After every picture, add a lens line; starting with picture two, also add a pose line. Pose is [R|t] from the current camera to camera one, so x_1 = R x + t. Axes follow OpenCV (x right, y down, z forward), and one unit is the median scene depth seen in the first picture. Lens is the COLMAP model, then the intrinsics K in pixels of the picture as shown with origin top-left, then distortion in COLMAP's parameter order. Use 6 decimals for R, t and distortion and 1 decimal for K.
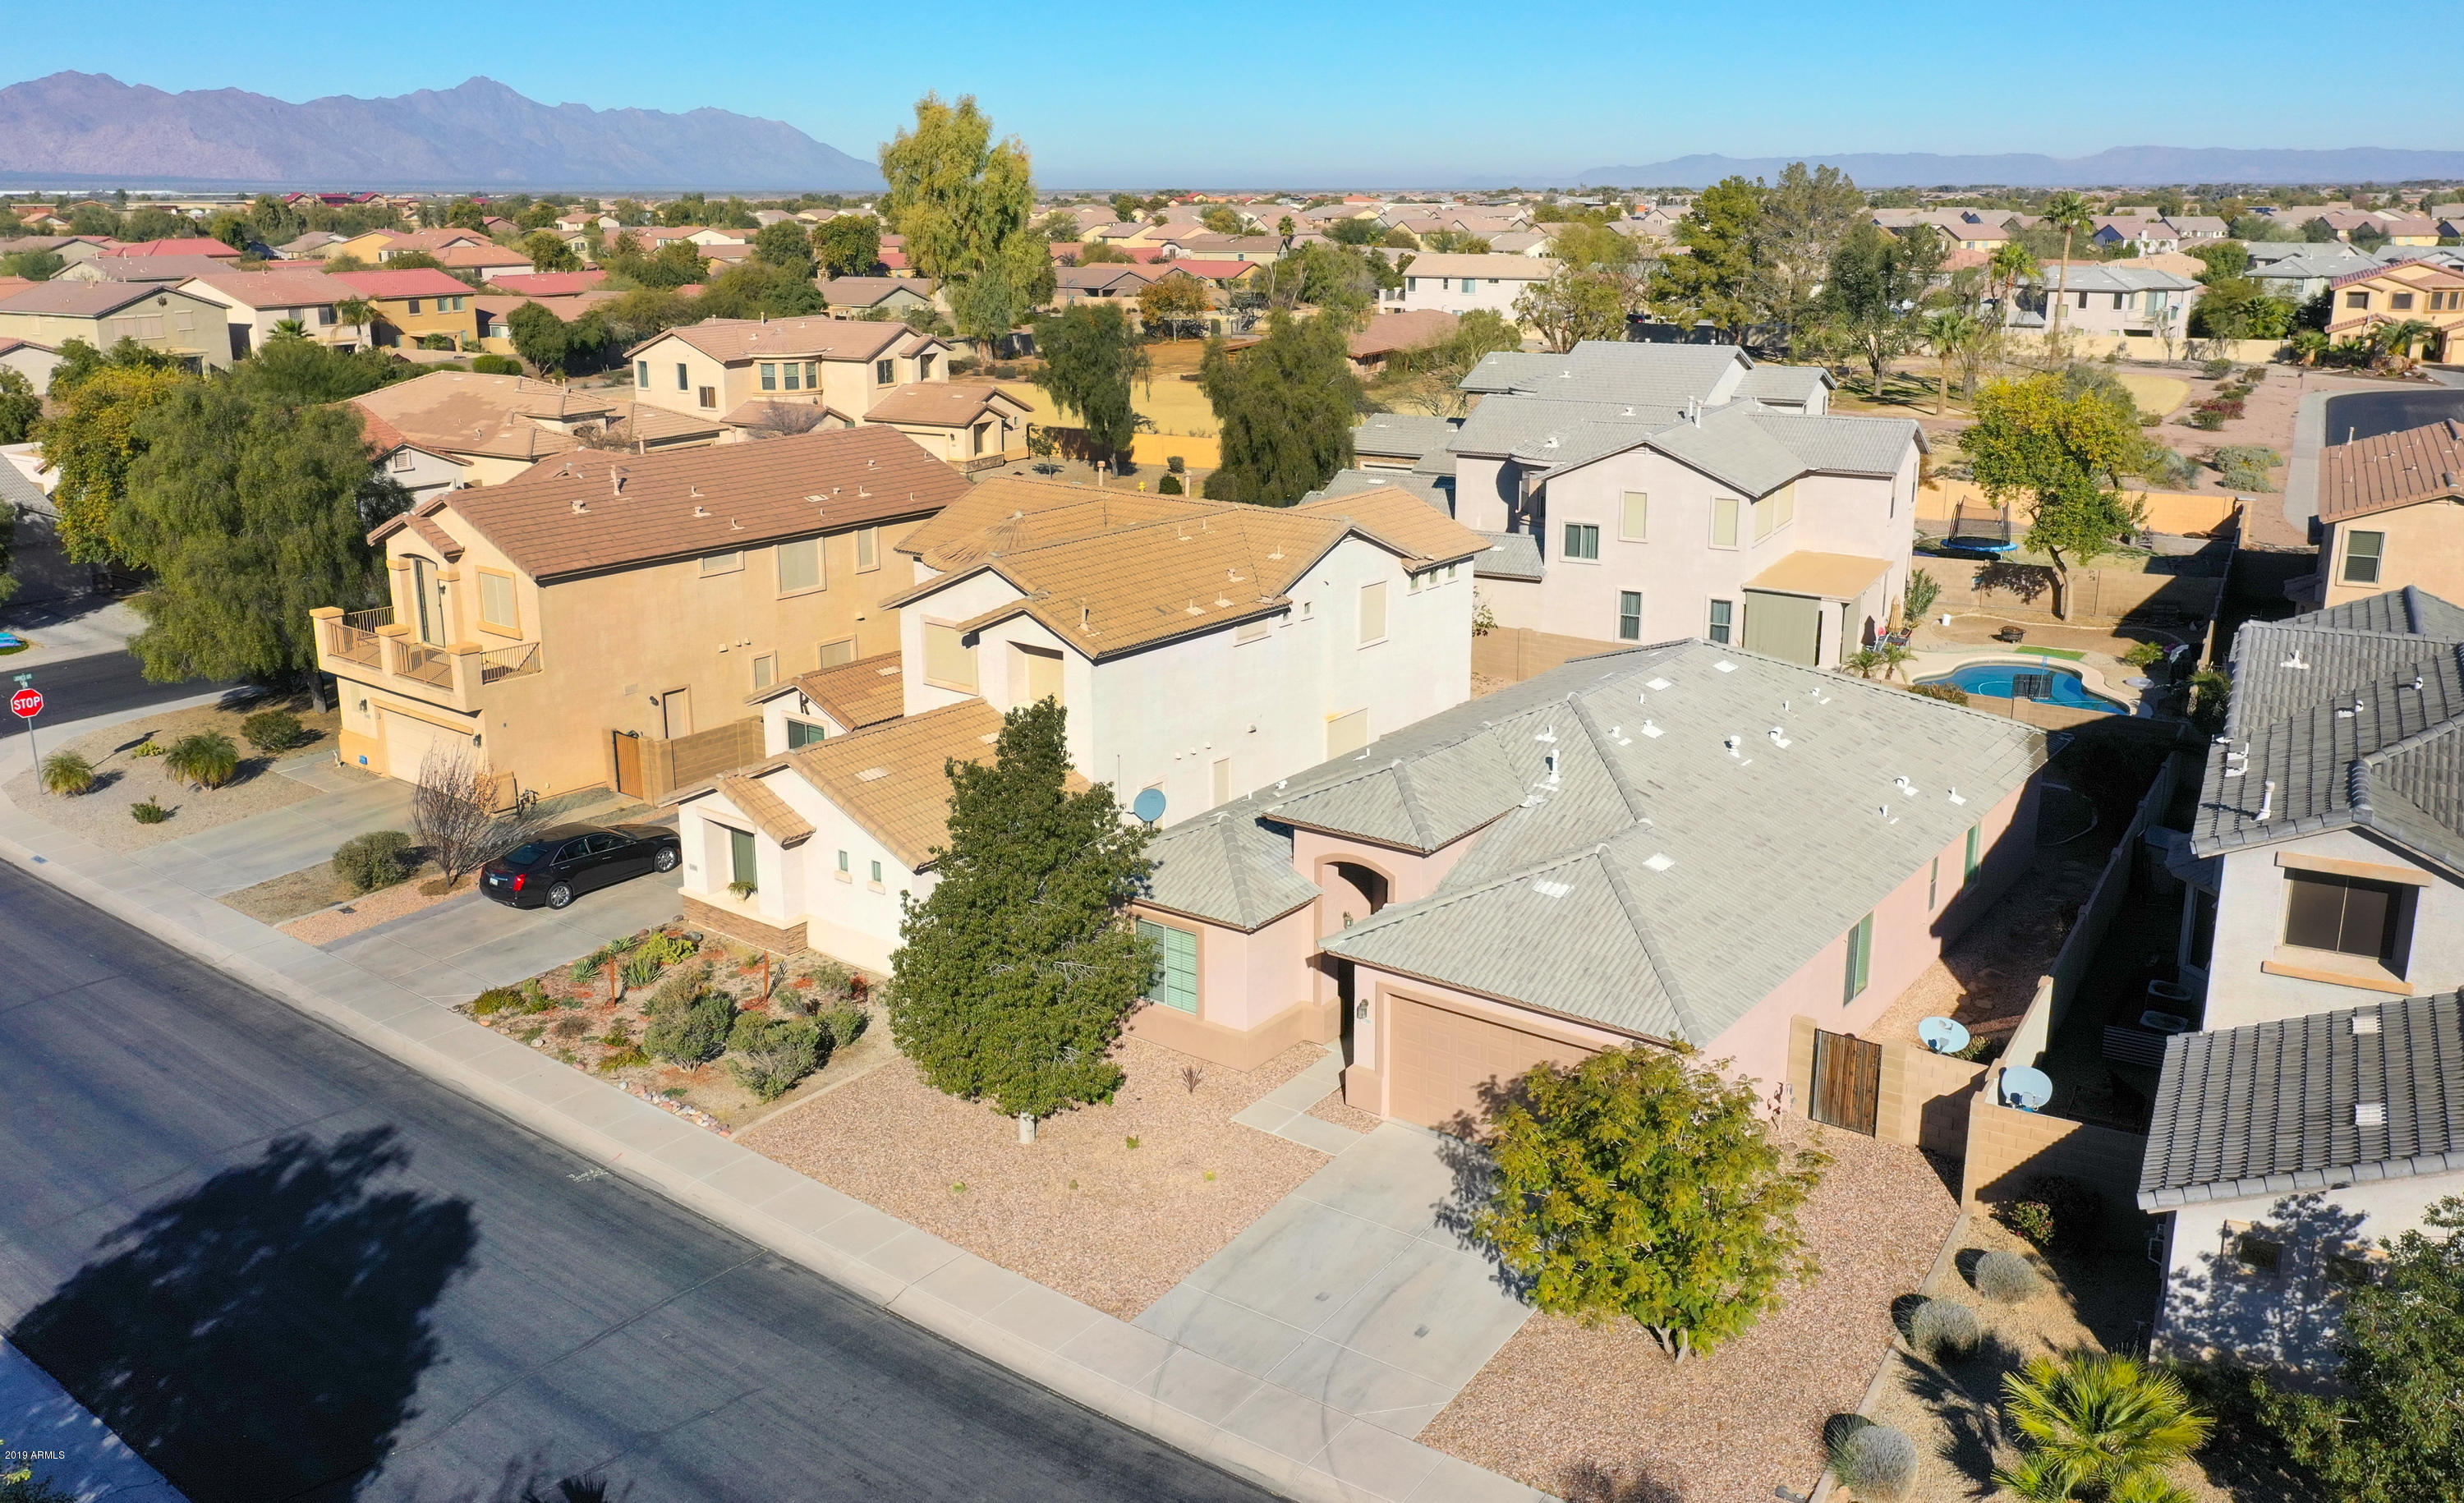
lens RADIAL K [[1851.3, 0, 1232.0], [0, 1851.3, 751.5], [0, 0, 1]] dist [-0.015892, 0.013025]
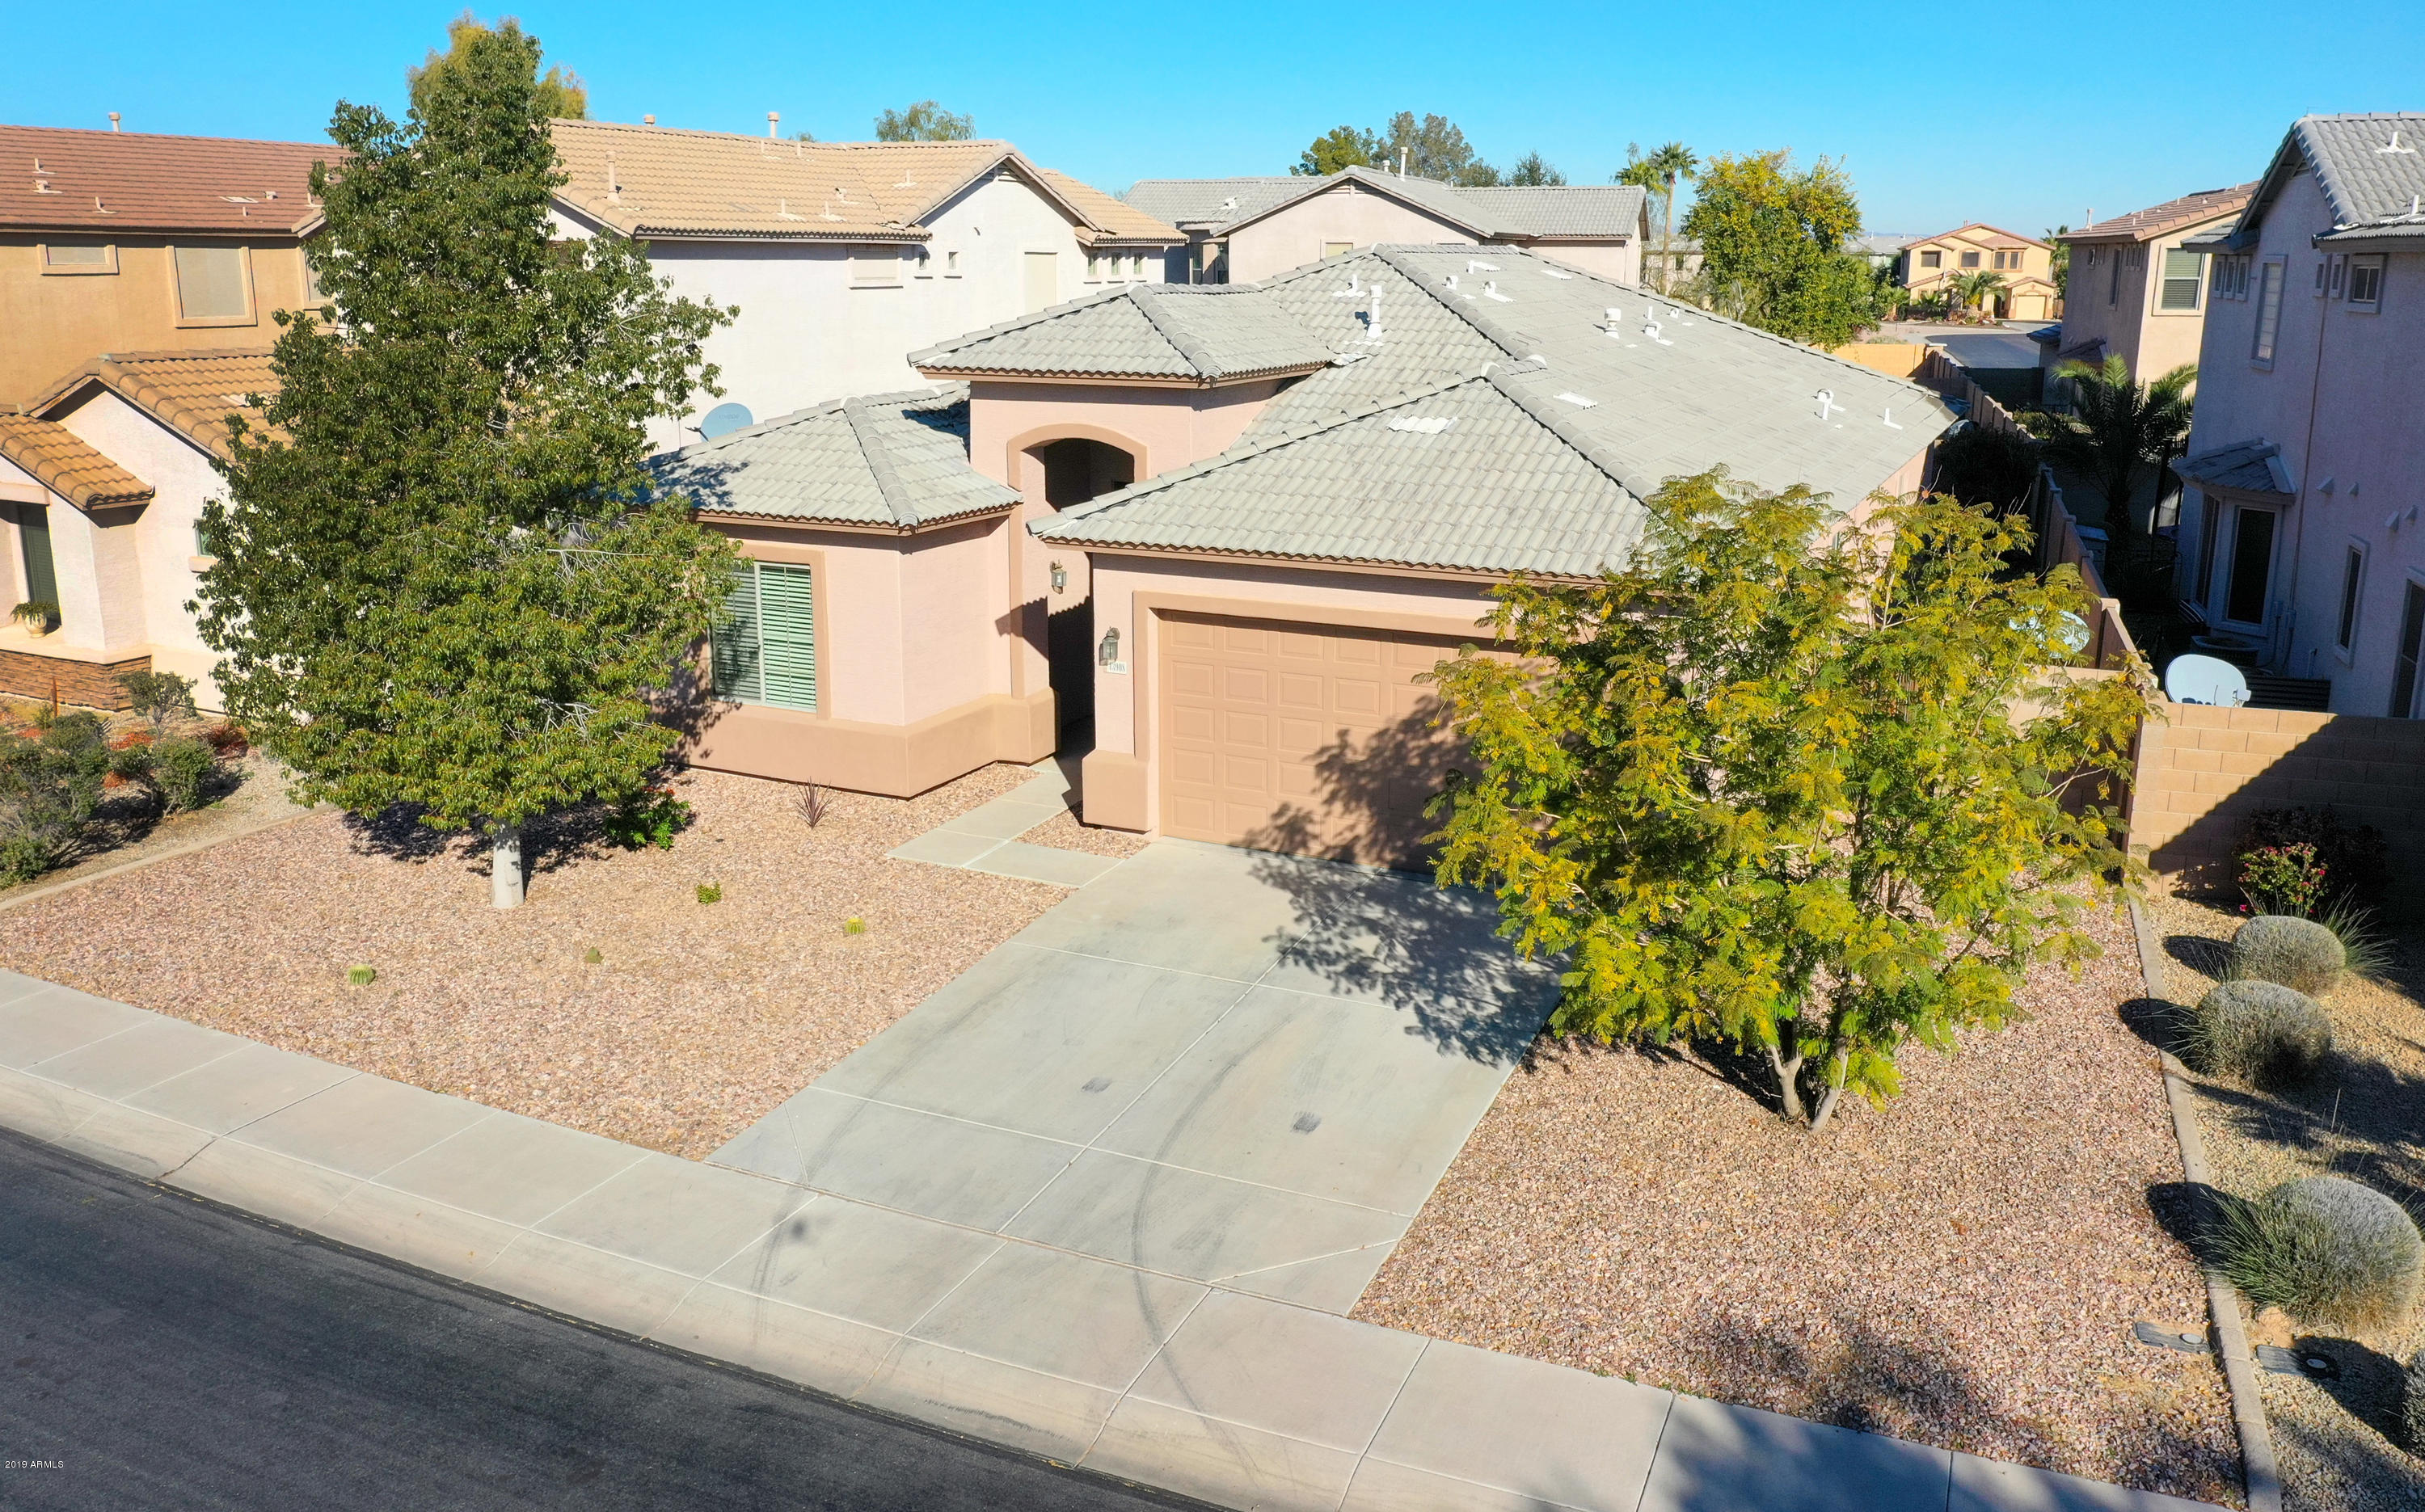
lens RADIAL K [[1863.5, 0, 1212.5], [0, 1863.5, 756.0], [0, 0, 1]] dist [-0.002980, -0.007076]
pose [[0.979438, -0.038831, 0.197973, -0.015767], [0.041150, 0.999124, -0.007611, 0.192418], [-0.197505, 0.015602, 0.980178, 0.451049]]
